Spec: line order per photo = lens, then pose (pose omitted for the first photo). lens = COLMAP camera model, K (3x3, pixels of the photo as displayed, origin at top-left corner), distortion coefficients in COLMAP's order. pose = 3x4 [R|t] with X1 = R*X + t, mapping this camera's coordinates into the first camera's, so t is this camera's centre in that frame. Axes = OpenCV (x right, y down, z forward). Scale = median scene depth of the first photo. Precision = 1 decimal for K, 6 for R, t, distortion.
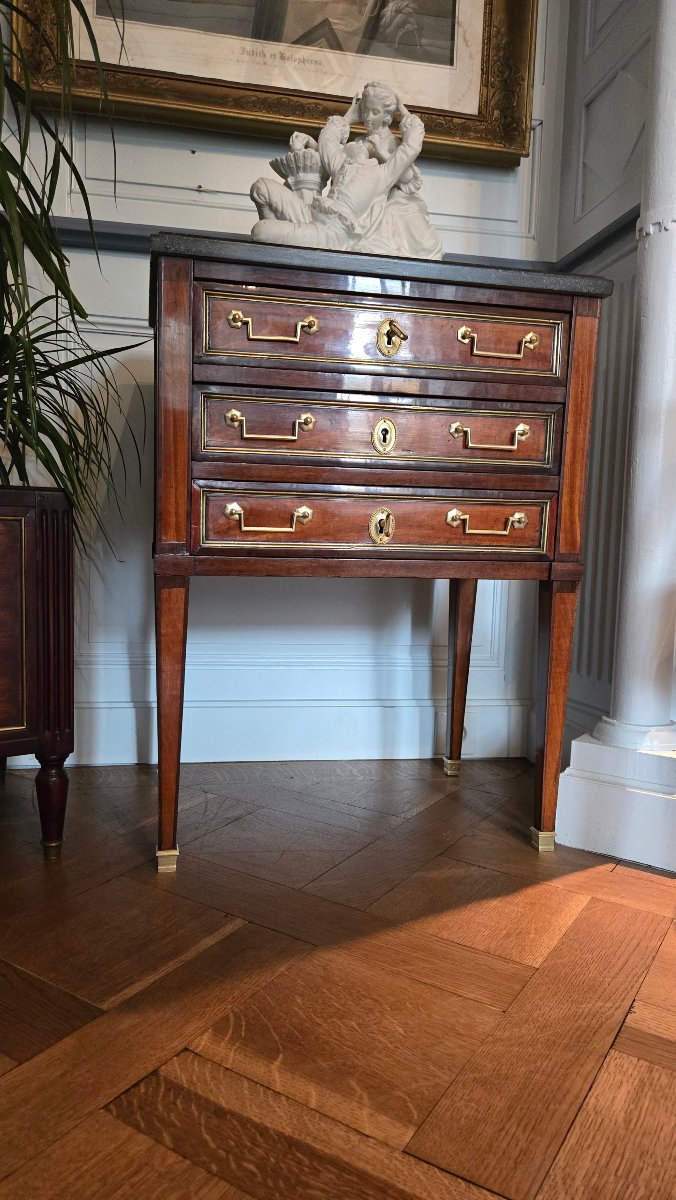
lens RADIAL K [[811.9, 0, 318.8], [0, 811.9, 610.5], [0, 0, 1]] dist [0.046959, -0.040381]
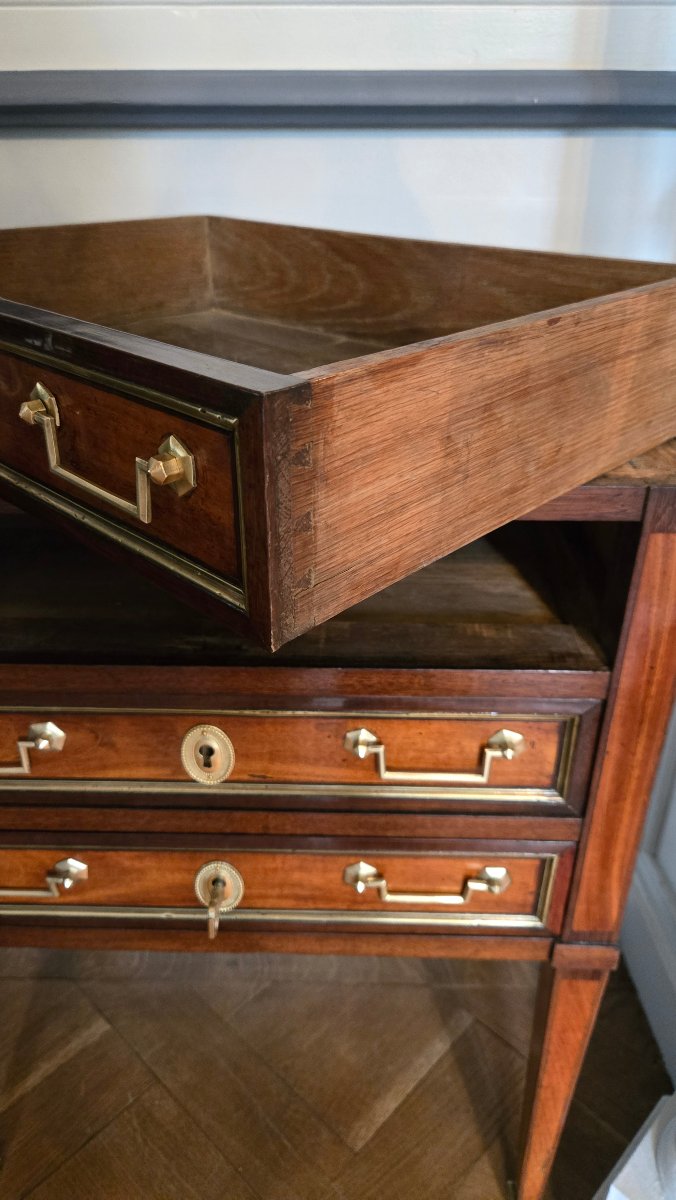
lens RADIAL K [[811.9, 0, 344.8], [0, 811.9, 577.5], [0, 0, 1]] dist [0.046959, -0.040381]
pose [[0.975162, 0.079181, -0.206858, 0.243696], [0.003060, 0.929013, 0.370035, -0.474393], [0.221473, -0.361477, 0.905695, 0.574642]]
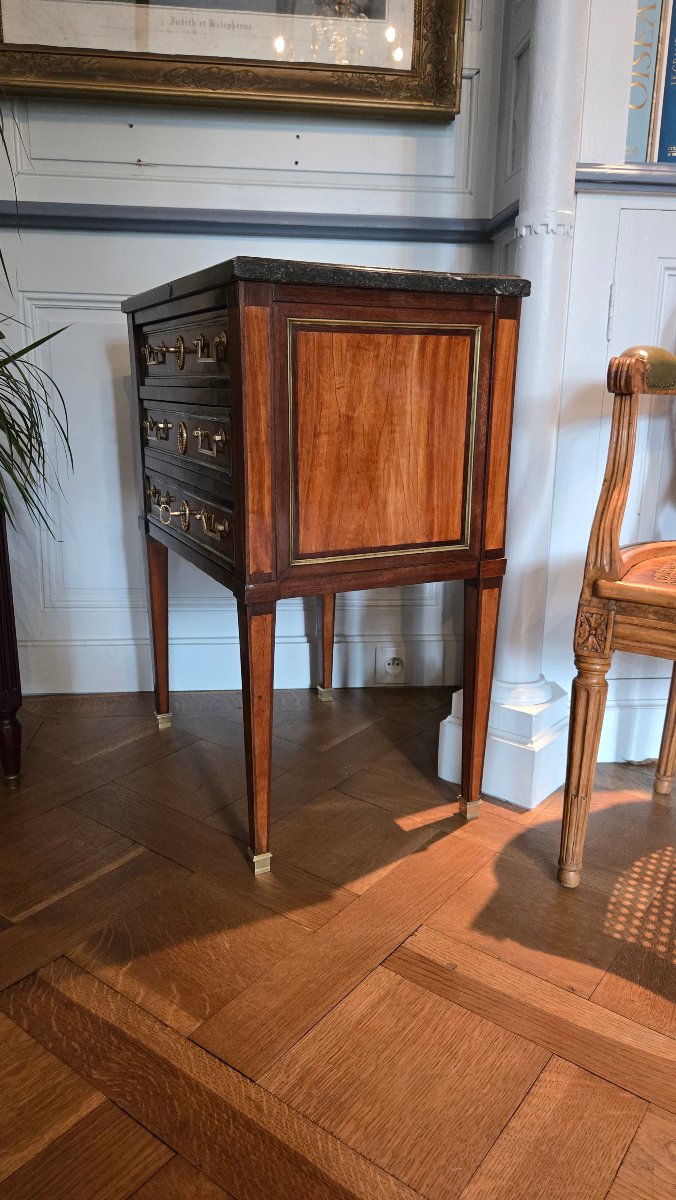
lens RADIAL K [[811.9, 0, 334.1], [0, 811.9, 598.2], [0, 0, 1]] dist [0.046959, -0.040381]
pose [[0.997156, 0.003462, -0.075280, 0.246752], [0.008008, 0.988421, 0.151524, -0.161142], [0.074933, -0.151696, 0.985583, -0.136712]]
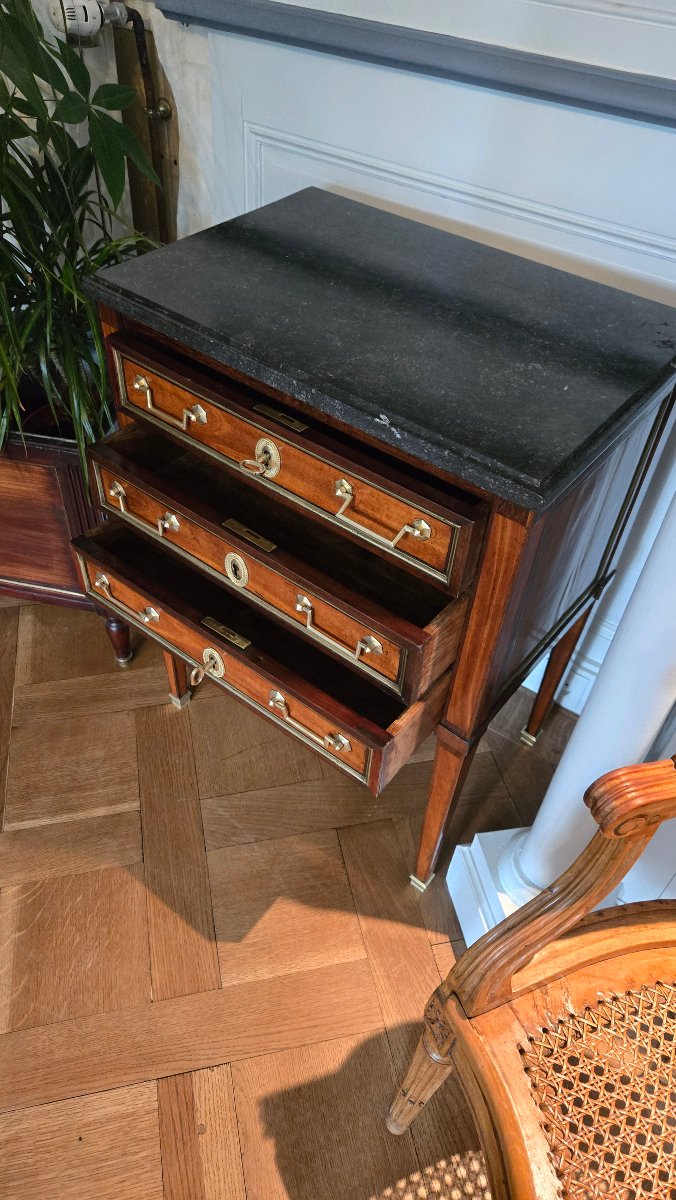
lens RADIAL K [[811.9, 0, 336.5], [0, 811.9, 599.9], [0, 0, 1]] dist [0.046959, -0.040381]
pose [[0.714855, 0.495643, -0.493275, 0.574992], [-0.096160, 0.768388, 0.632719, -0.703625], [0.692629, -0.404869, 0.596947, 0.452107]]
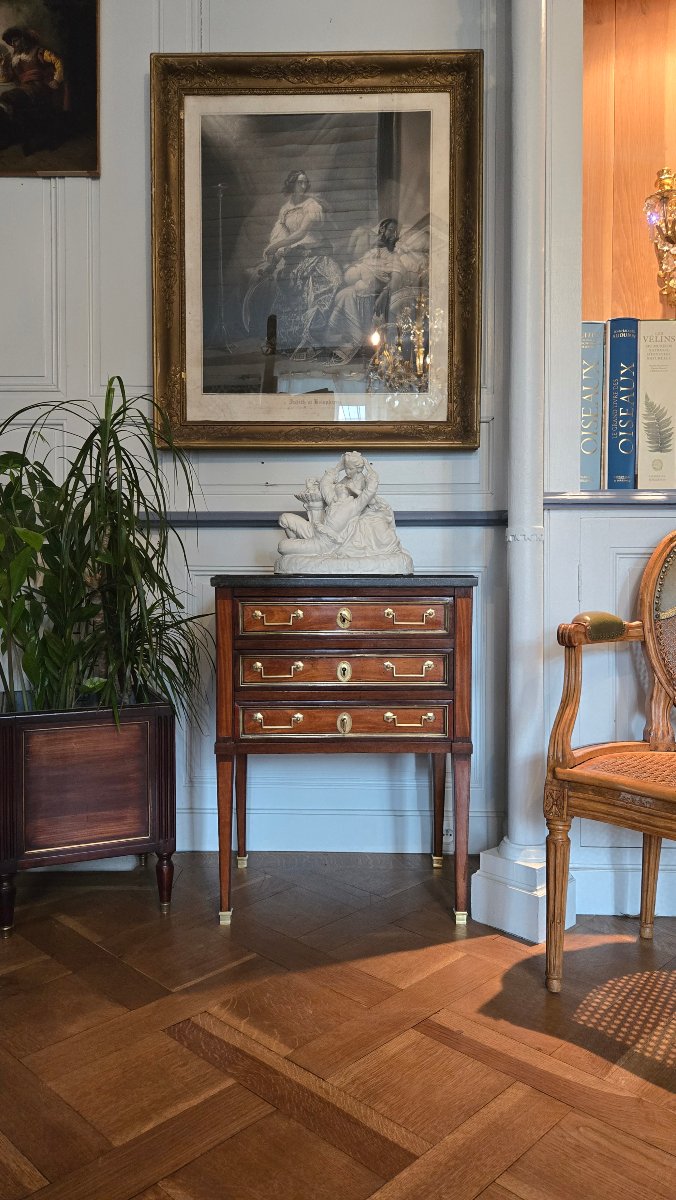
lens RADIAL K [[811.9, 0, 324.9], [0, 811.9, 598.7], [0, 0, 1]] dist [0.046959, -0.040381]
pose [[0.978666, -0.025421, -0.203878, 0.377743], [0.009728, 0.996936, -0.077610, -0.224262], [0.205226, 0.073971, 0.975915, -0.677824]]
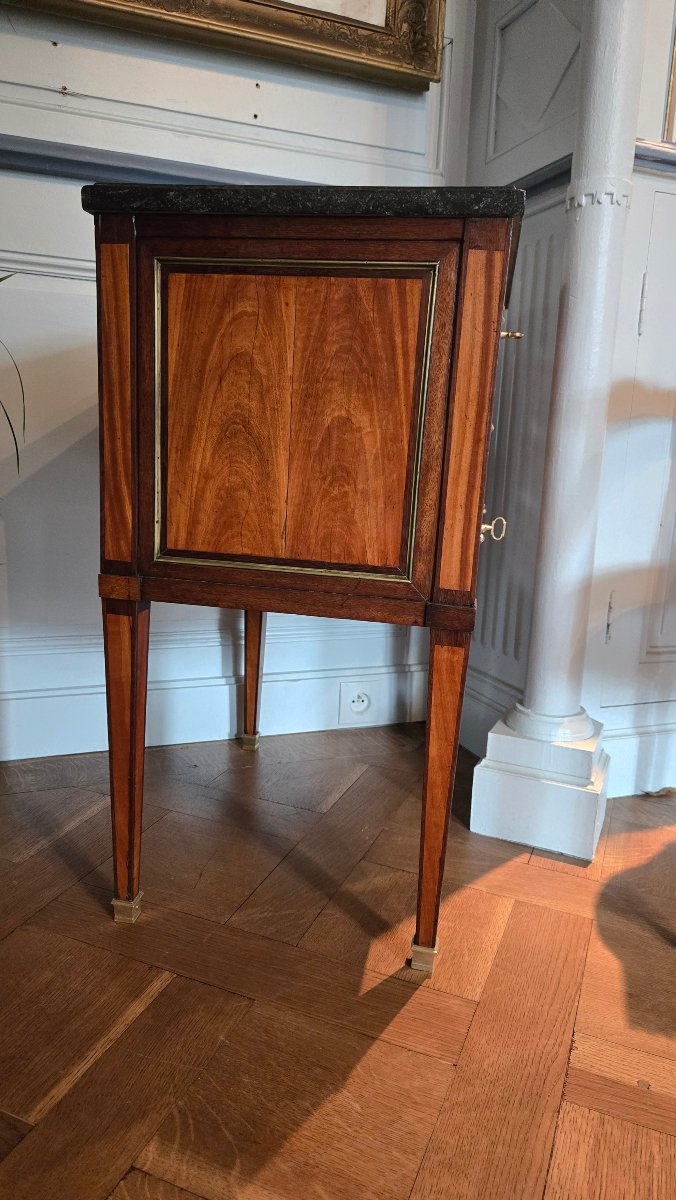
lens RADIAL K [[811.9, 0, 327.6], [0, 811.9, 605.5], [0, 0, 1]] dist [0.046959, -0.040381]
pose [[0.983781, -0.028249, 0.177138, -0.059265], [0.005855, 0.992052, 0.125691, -0.130140], [-0.179281, -0.122615, 0.976127, 0.089987]]
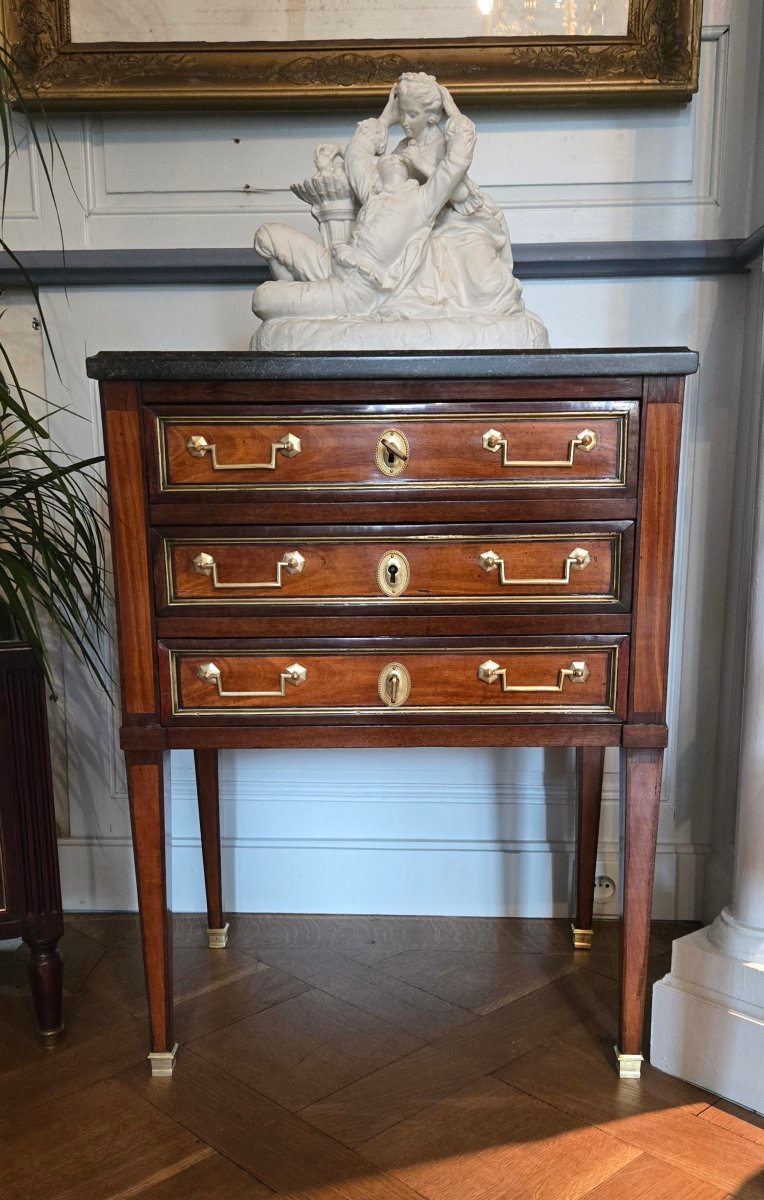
lens RADIAL K [[1142.5, 0, 394.8], [0, 1142.5, 721.3], [0, 0, 1]] dist [0.024888, 0.000000]
pose [[0.974472, 0.012218, -0.224176, 0.317090], [0.014216, 0.993156, 0.115926, -0.190816], [0.224058, -0.116154, 0.967629, -0.092124]]
